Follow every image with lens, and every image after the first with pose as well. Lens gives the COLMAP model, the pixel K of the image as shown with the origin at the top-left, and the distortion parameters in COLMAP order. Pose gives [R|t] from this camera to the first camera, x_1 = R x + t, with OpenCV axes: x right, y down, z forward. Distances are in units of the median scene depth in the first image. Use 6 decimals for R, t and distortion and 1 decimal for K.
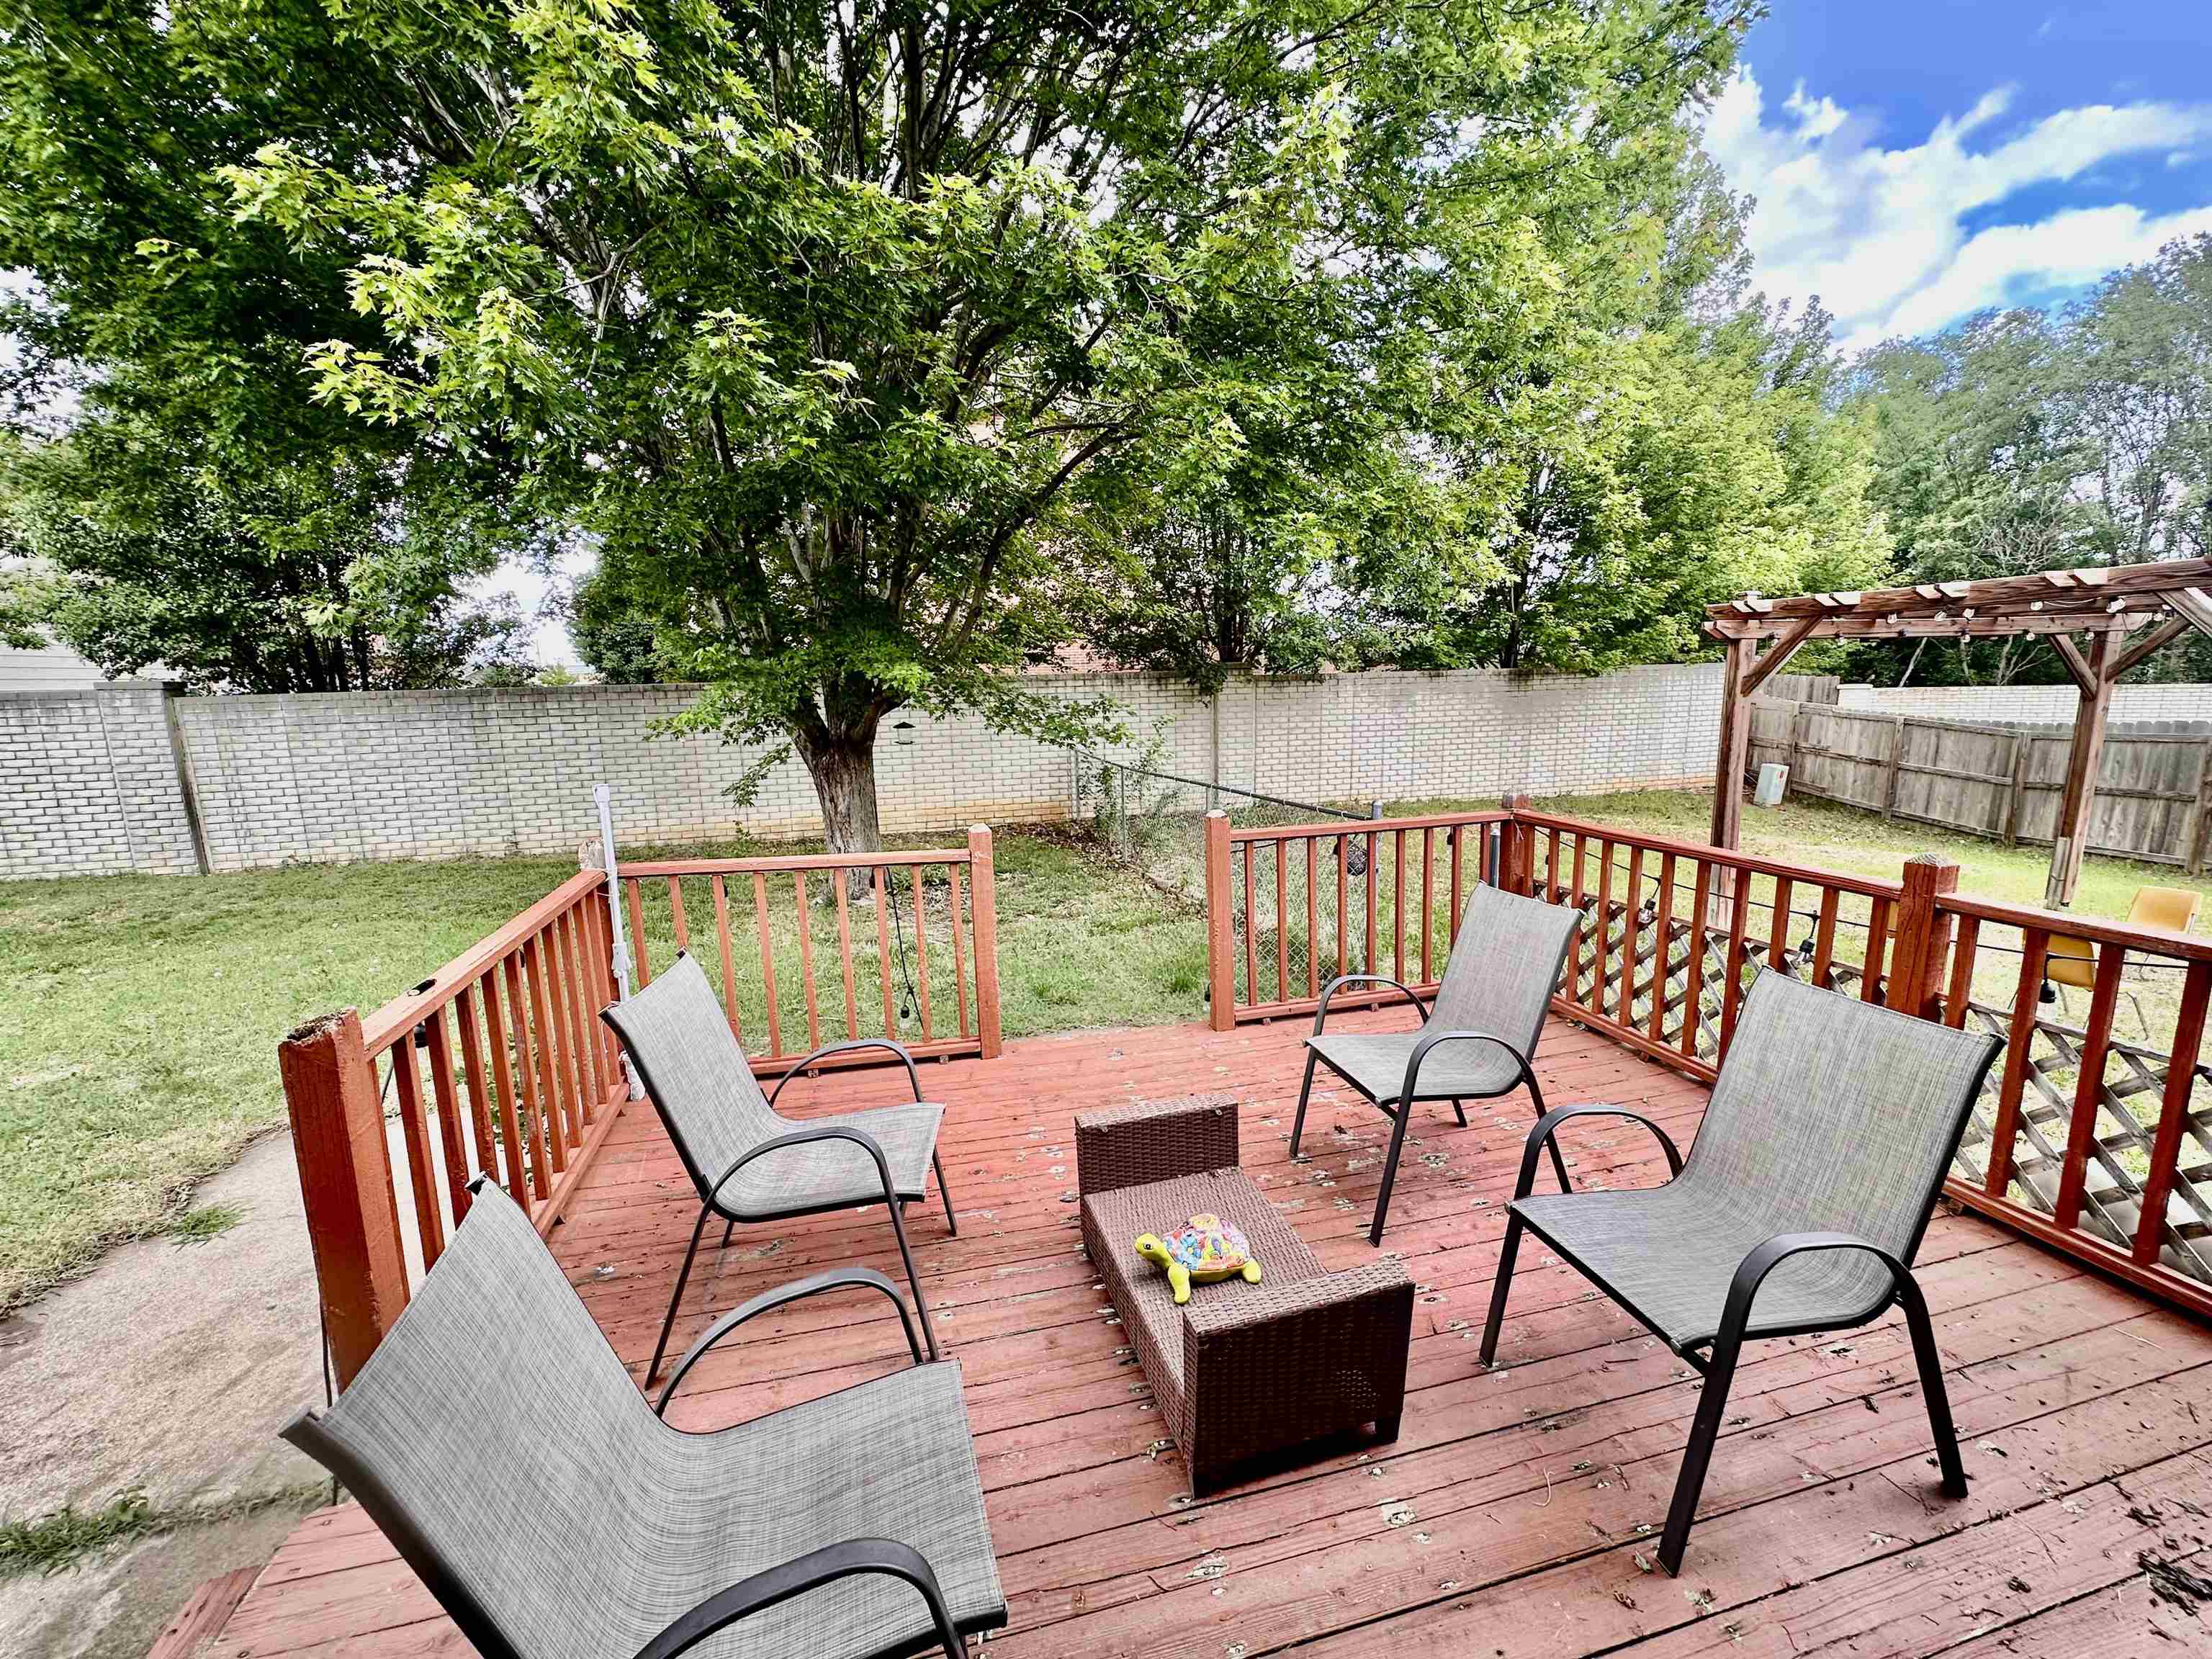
lens RADIAL K [[880.2, 0, 1106.0], [0, 880.2, 829.5], [0, 0, 1]] dist [-0.004270, 0.000826]
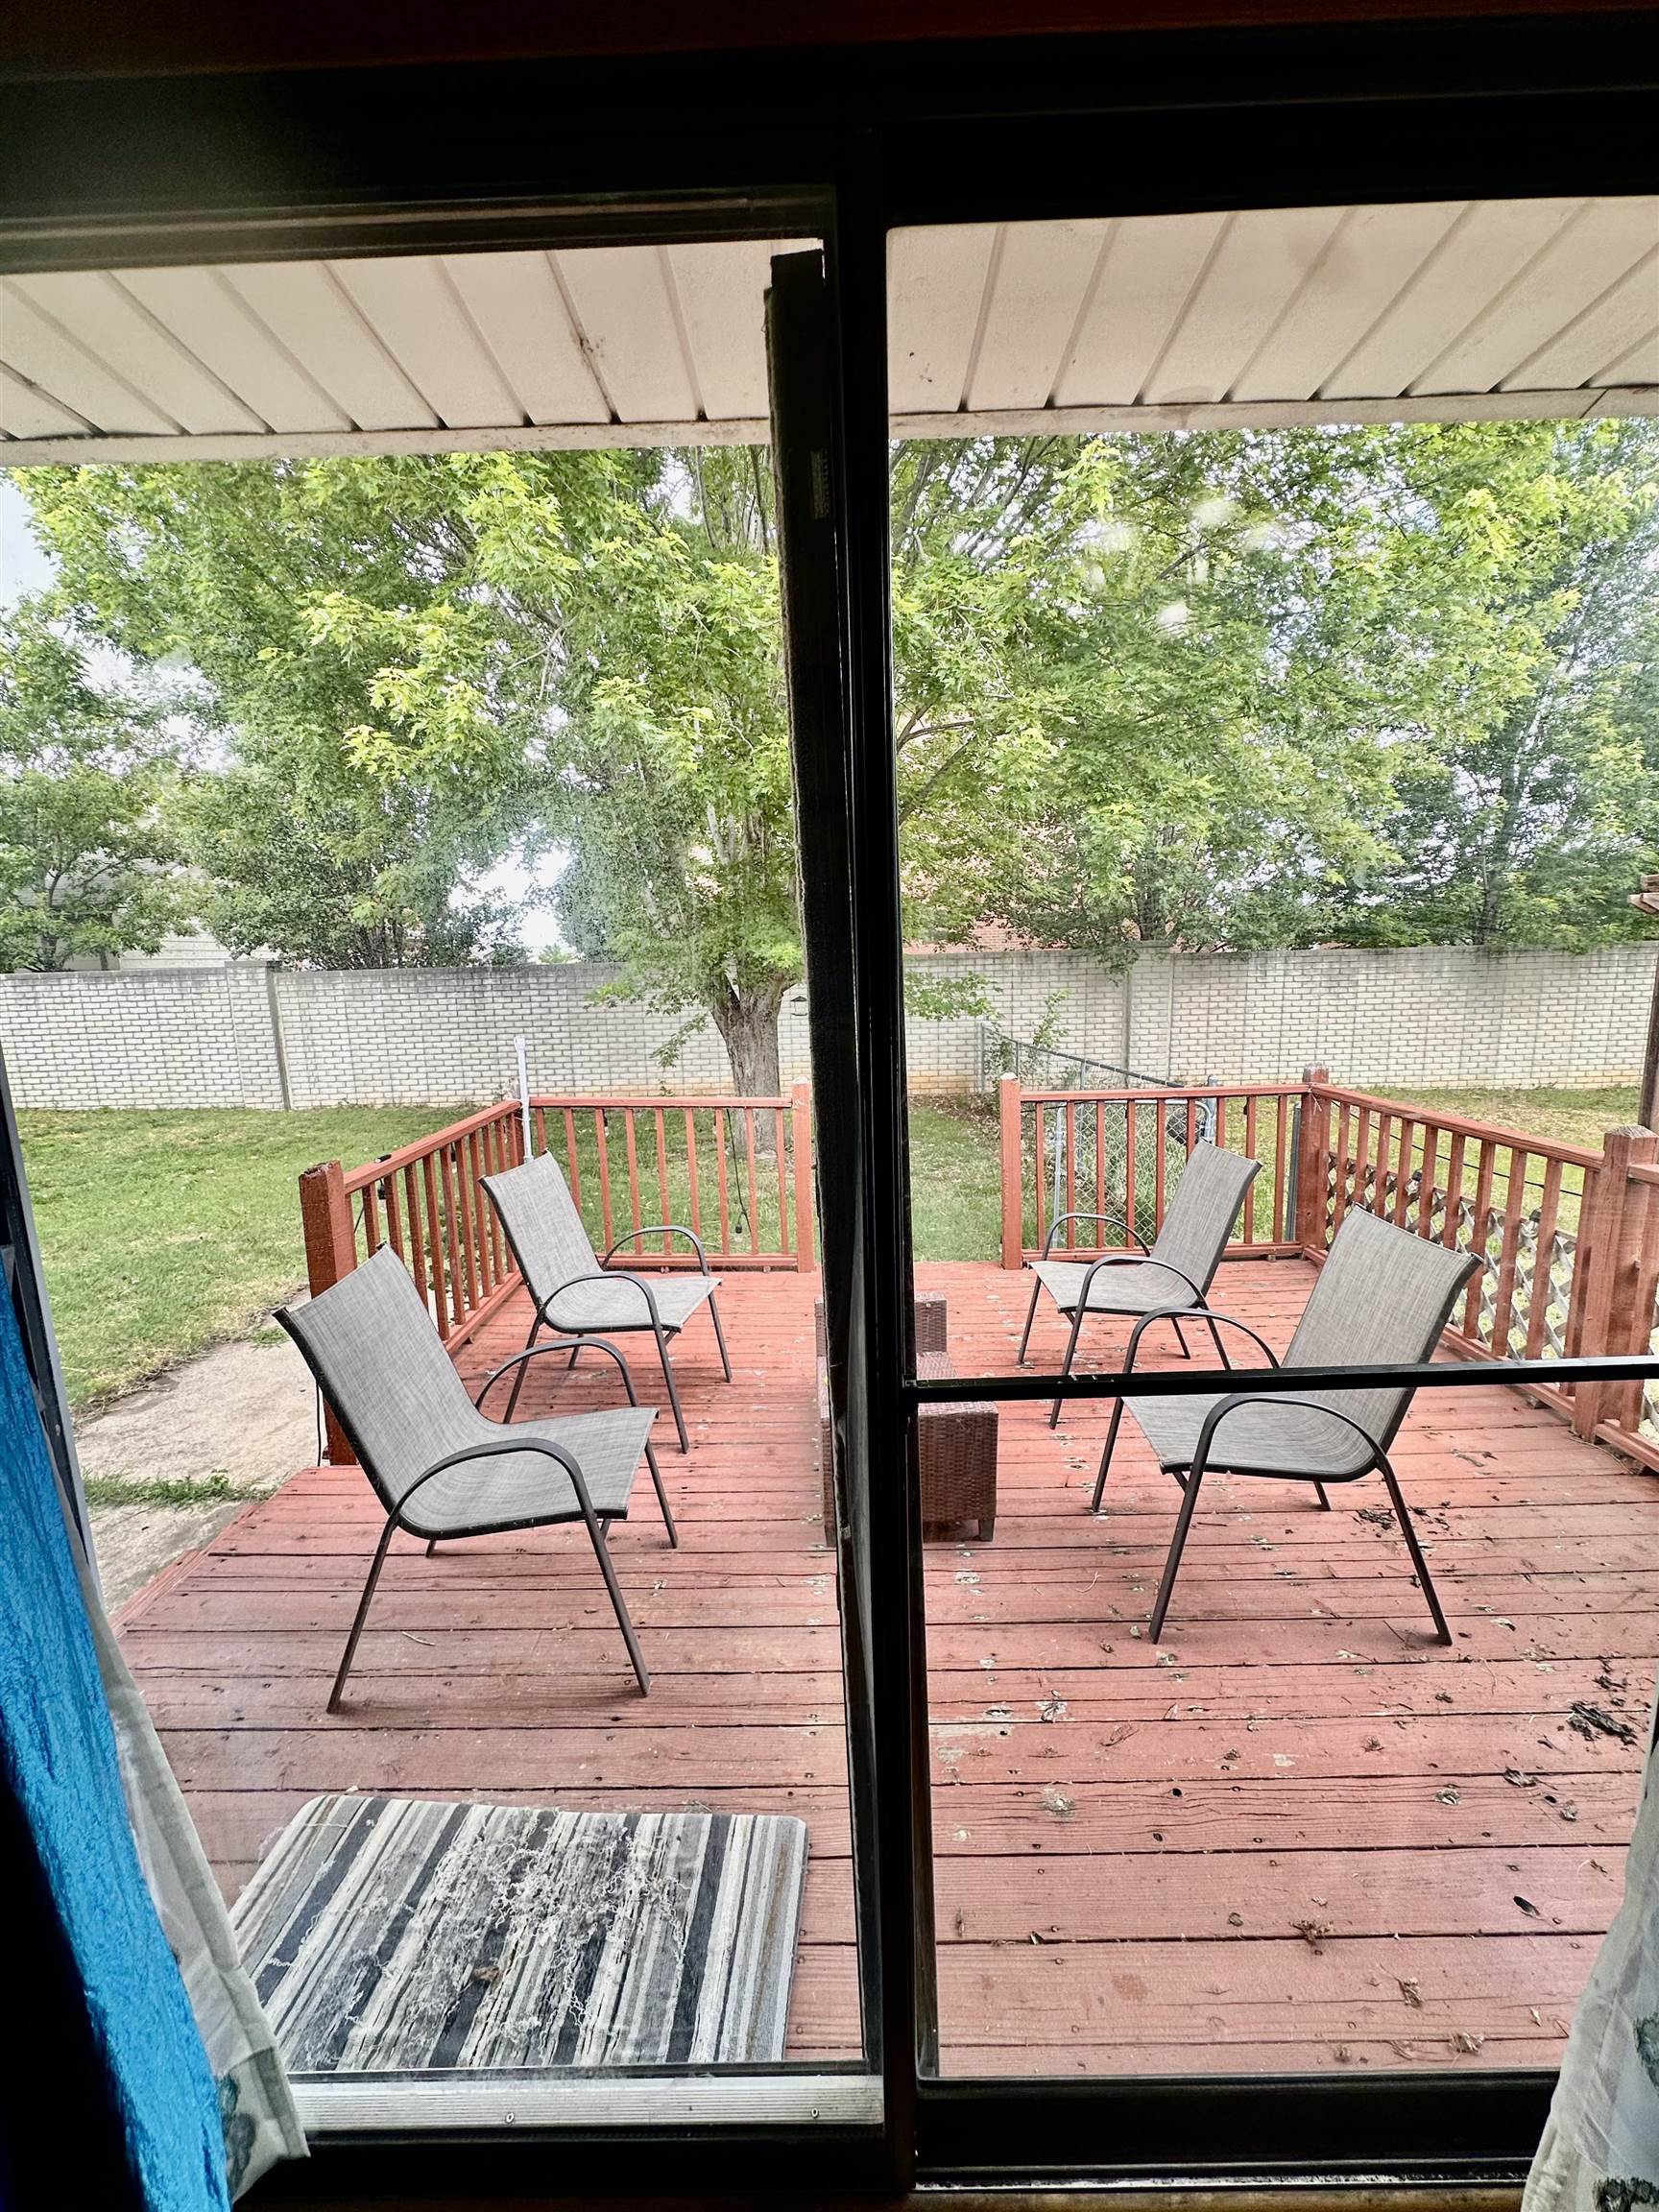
lens RADIAL K [[880.2, 0, 828.2], [0, 880.2, 1108.0], [0, 0, 1]] dist [-0.004270, 0.000826]
pose [[0.967517, 0.040886, -0.249476, 0.108281], [-0.040963, 0.999149, 0.004883, 0.015542], [0.249464, 0.005495, 0.968369, -0.090394]]
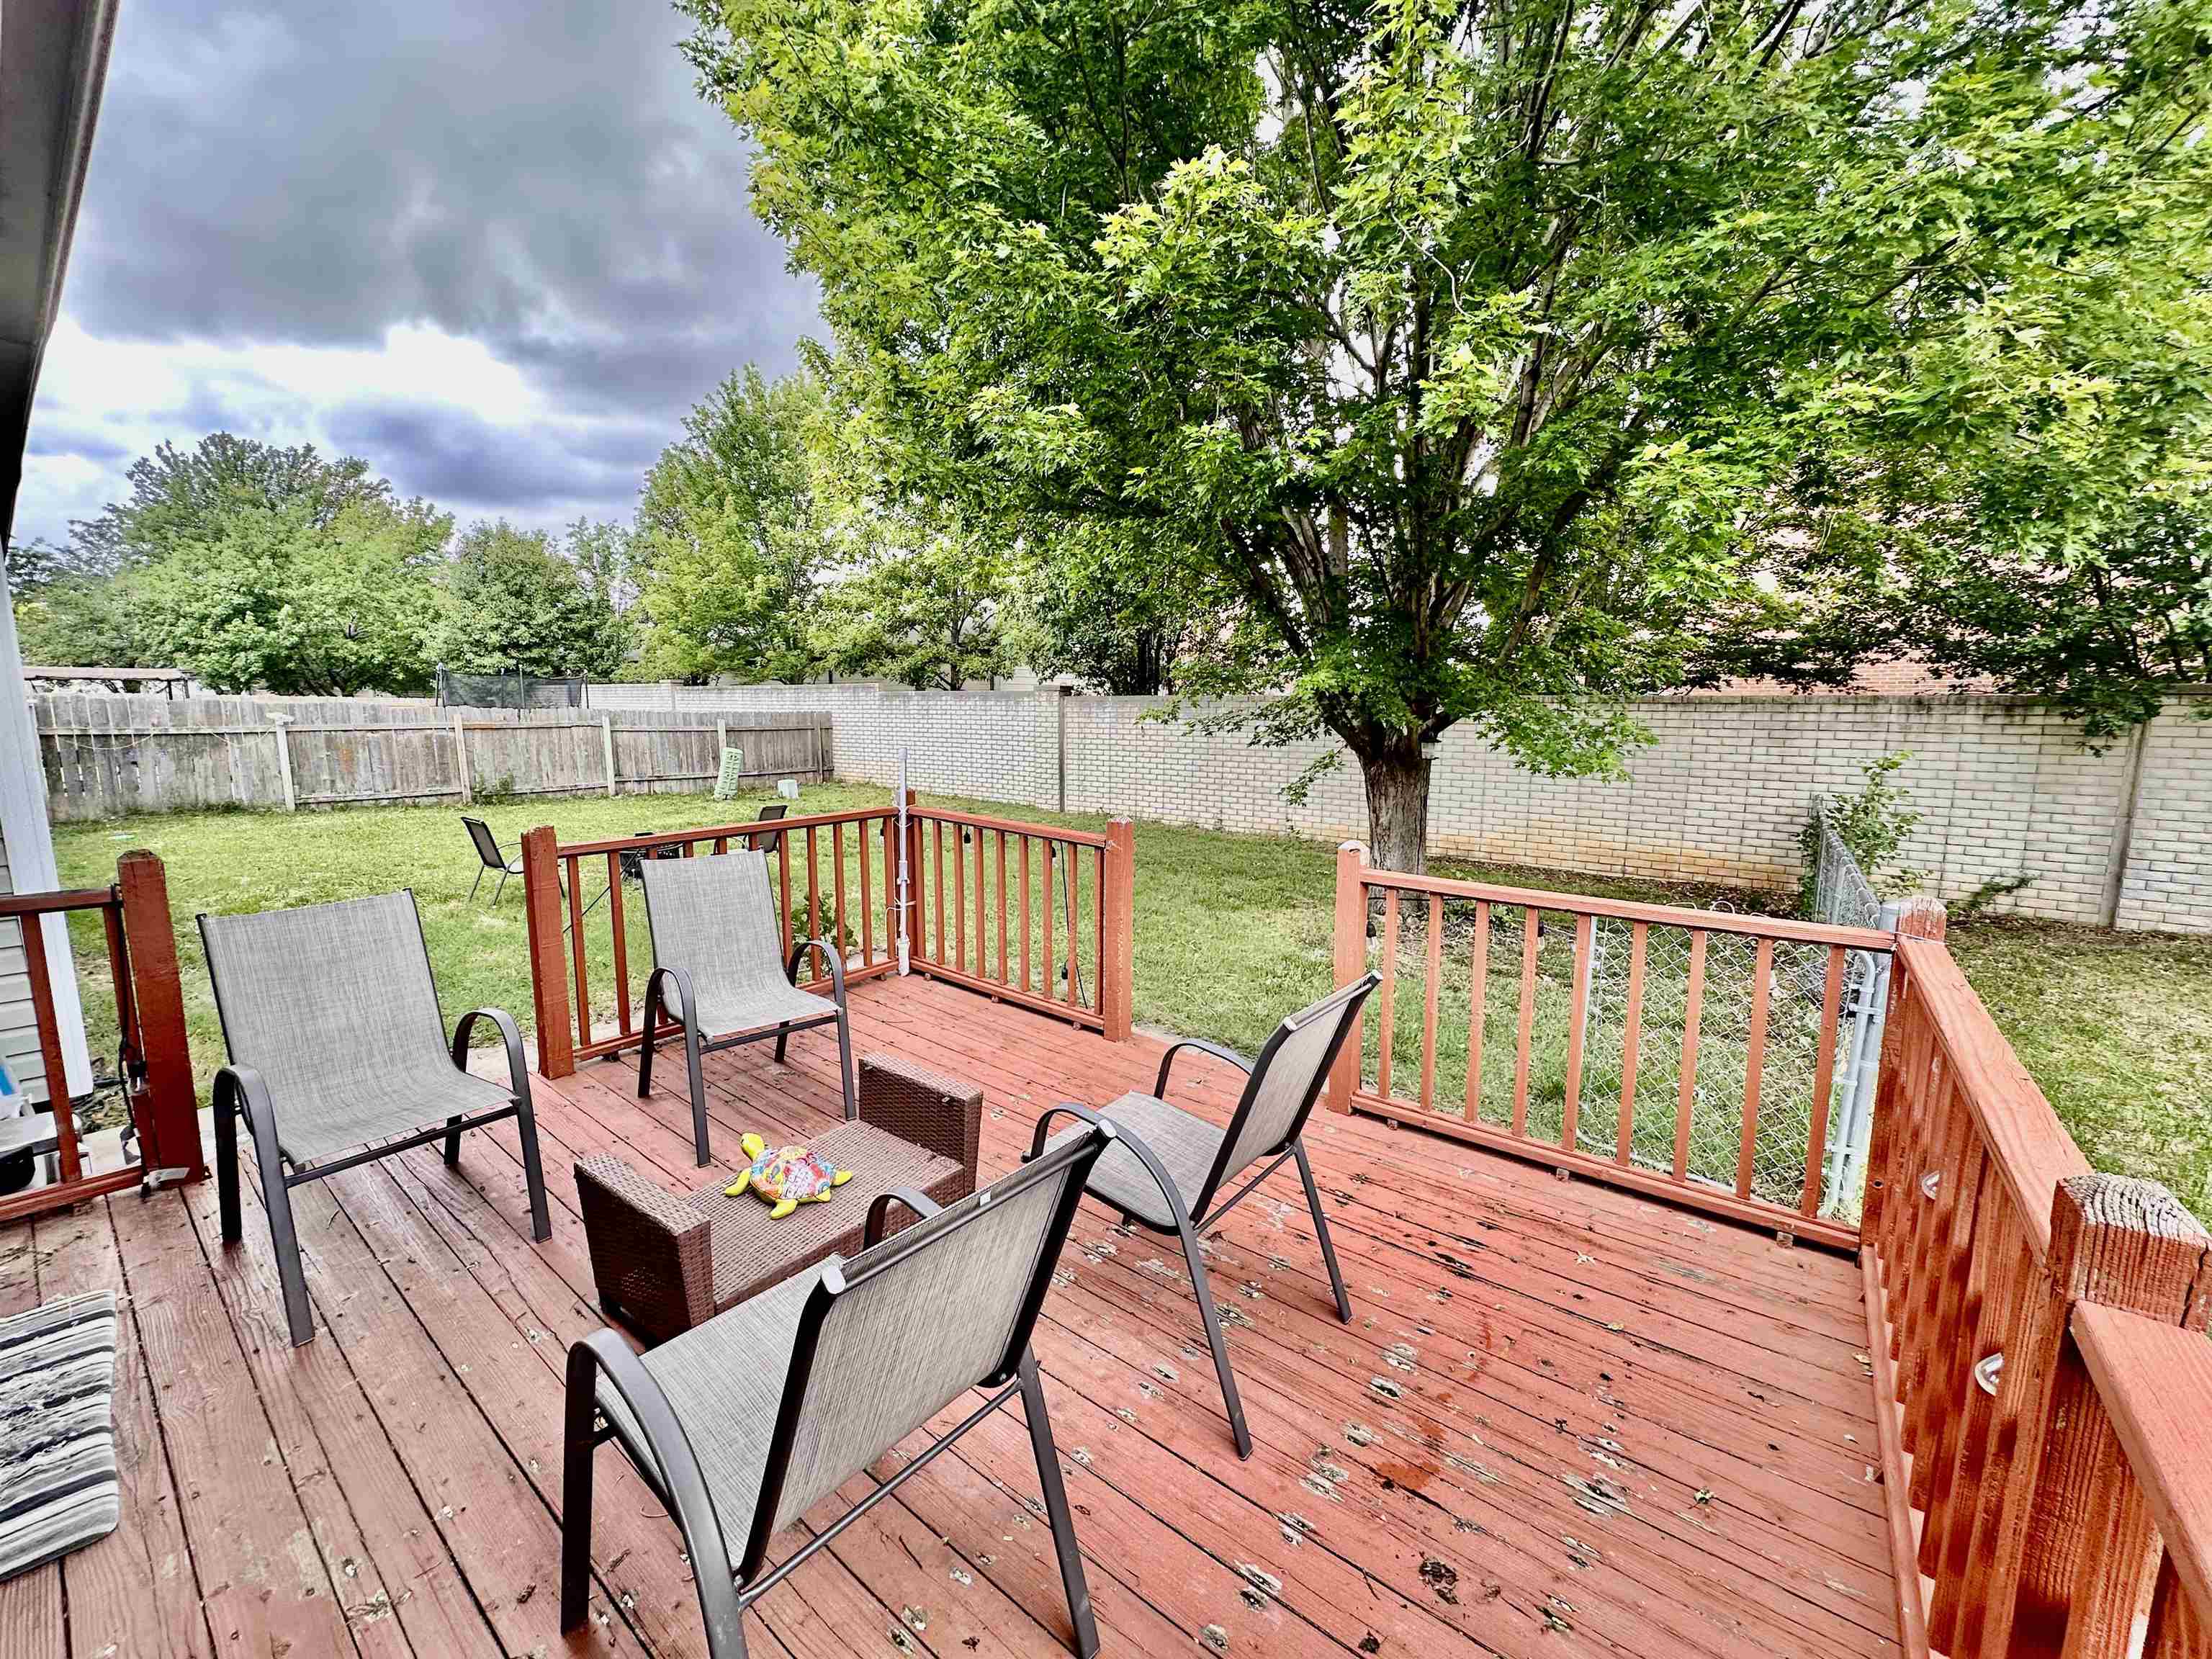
lens RADIAL K [[880.2, 0, 1106.0], [0, 880.2, 829.5], [0, 0, 1]] dist [-0.004270, 0.000826]
pose [[0.611315, 0.140753, -0.778770, 0.362688], [-0.158682, 0.985872, 0.053623, -0.023003], [0.775315, 0.090797, 0.625014, 0.182856]]
